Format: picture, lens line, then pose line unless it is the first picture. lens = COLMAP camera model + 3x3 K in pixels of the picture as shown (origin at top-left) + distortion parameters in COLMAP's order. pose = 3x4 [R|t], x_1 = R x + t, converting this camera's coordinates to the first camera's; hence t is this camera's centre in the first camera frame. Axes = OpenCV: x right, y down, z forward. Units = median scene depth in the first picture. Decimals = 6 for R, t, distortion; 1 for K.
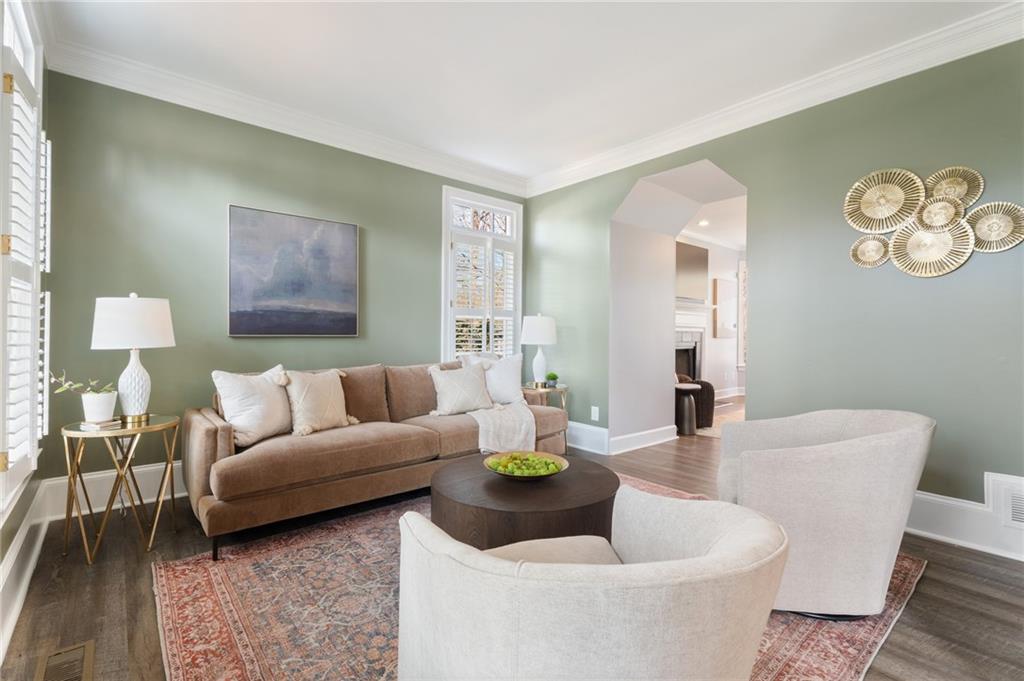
lens RADIAL K [[459.6, 0, 520.4], [0, 459.6, 335.5], [0, 0, 1]] dist [-0.002772, -0.000270]
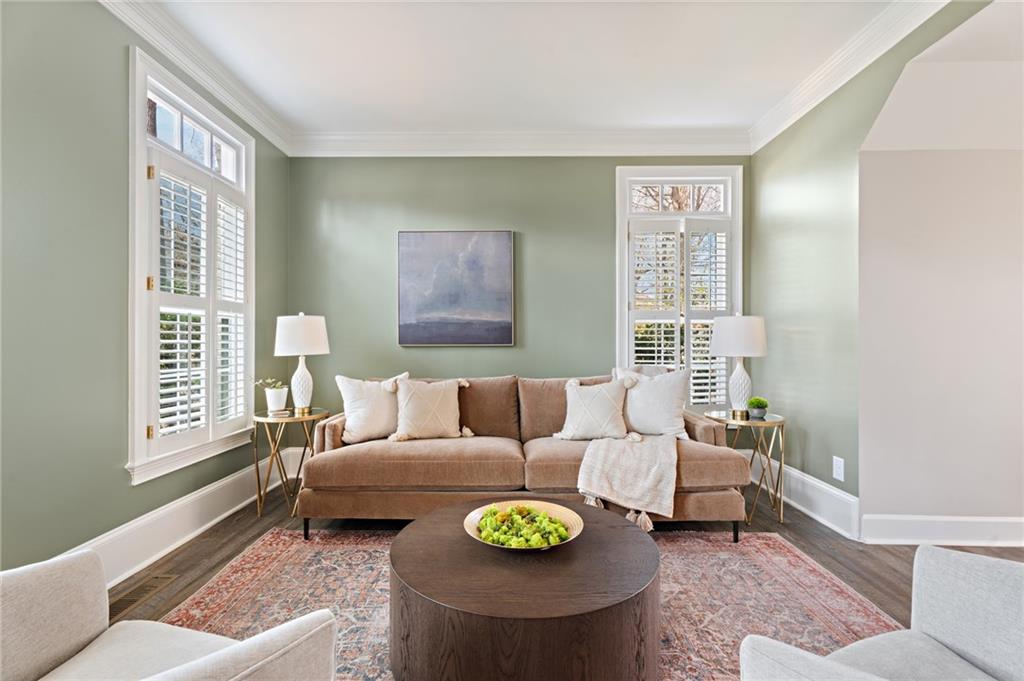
lens RADIAL K [[459.6, 0, 510.7], [0, 459.6, 345.0], [0, 0, 1]] dist [-0.002772, -0.000270]
pose [[0.746276, -0.005217, -0.665616, 0.325648], [0.002842, 0.999985, -0.004652, 0.005372], [0.665631, 0.001580, 0.746280, 0.318460]]
